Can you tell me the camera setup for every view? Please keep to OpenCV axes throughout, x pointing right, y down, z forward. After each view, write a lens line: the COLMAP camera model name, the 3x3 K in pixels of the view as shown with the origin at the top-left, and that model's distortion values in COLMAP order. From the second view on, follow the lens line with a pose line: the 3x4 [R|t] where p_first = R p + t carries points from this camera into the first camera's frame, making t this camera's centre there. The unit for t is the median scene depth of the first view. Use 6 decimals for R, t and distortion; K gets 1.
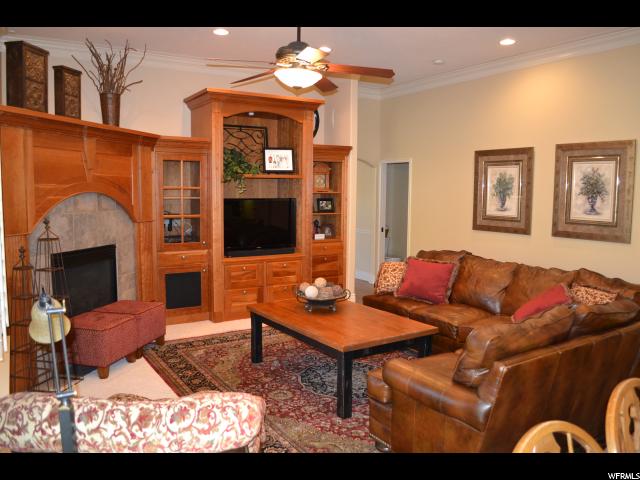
lens RADIAL K [[517.6, 0, 322.3], [0, 517.6, 237.3], [0, 0, 1]] dist [-0.085561, 0.029364]
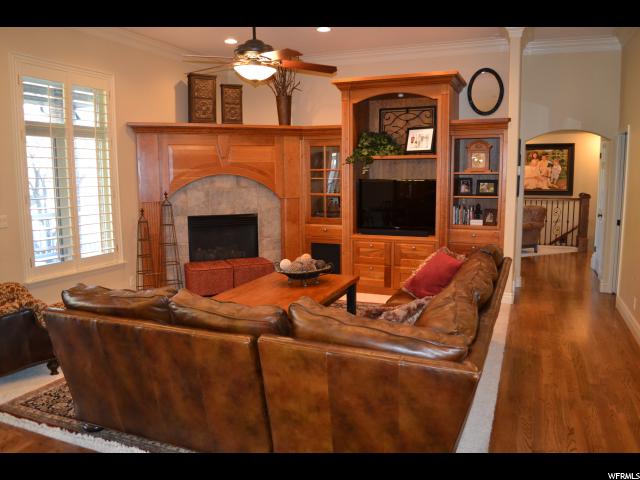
lens RADIAL K [[517.6, 0, 323.0], [0, 517.6, 243.3], [0, 0, 1]] dist [-0.085561, 0.029364]
pose [[0.581890, 0.097431, -0.807410, 0.625766], [-0.062931, 0.995215, 0.074741, -0.017174], [0.810829, 0.007320, 0.585238, 0.294003]]
